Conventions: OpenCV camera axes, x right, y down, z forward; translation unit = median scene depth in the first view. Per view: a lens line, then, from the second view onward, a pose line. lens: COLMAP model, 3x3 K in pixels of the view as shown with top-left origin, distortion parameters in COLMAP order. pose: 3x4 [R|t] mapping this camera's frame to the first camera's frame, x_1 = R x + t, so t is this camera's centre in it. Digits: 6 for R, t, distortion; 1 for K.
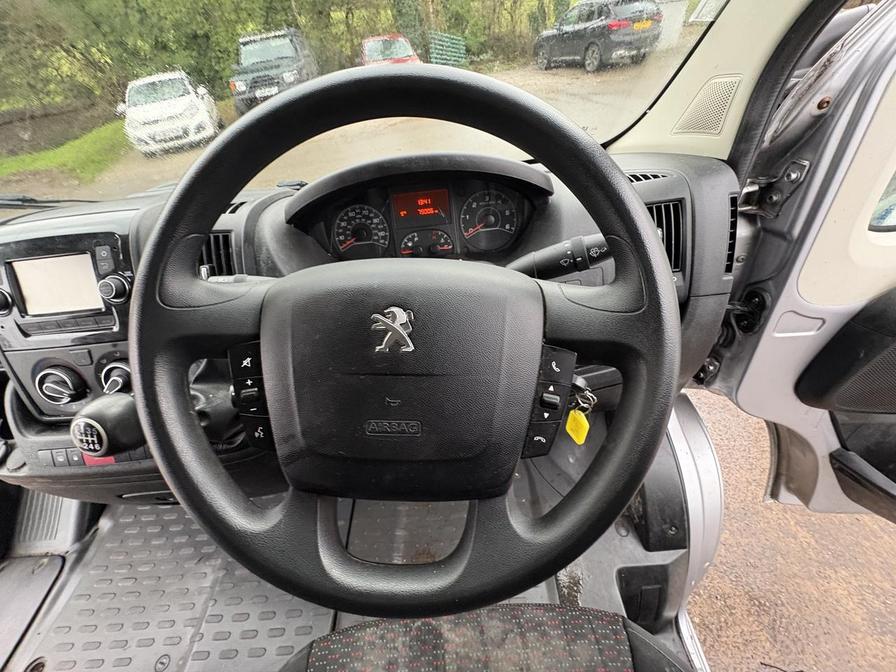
lens RADIAL K [[356.4, 0, 449.0], [0, 356.4, 338.8], [0, 0, 1]] dist [-0.002963, 0.000752]
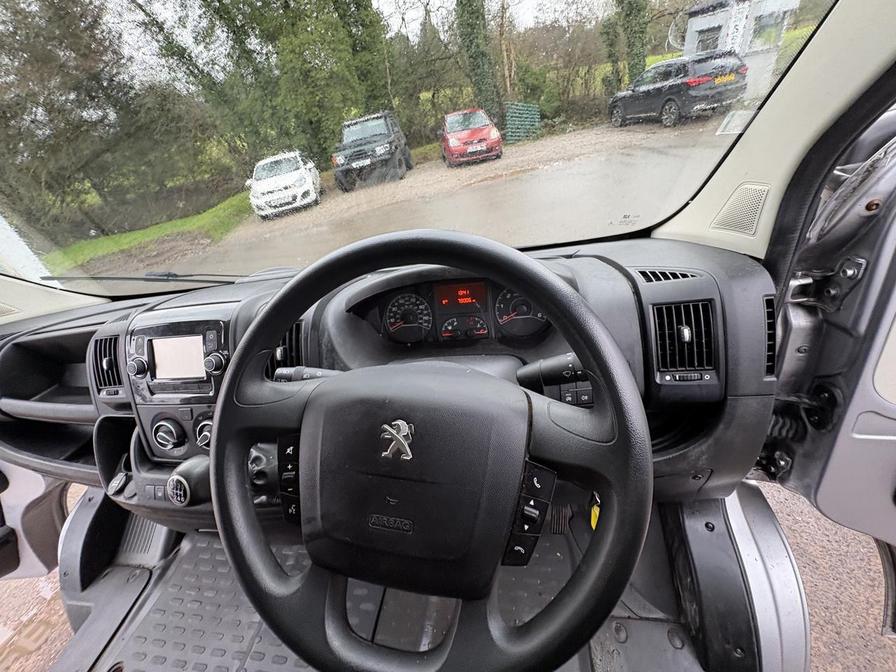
lens RADIAL K [[356.4, 0, 448.7], [0, 356.4, 339.9], [0, 0, 1]] dist [-0.002963, 0.000752]
pose [[0.981528, 0.038536, -0.187395, 0.098416], [-0.061163, 0.991305, -0.116502, -0.097317], [0.181276, 0.125812, 0.975351, -0.086827]]
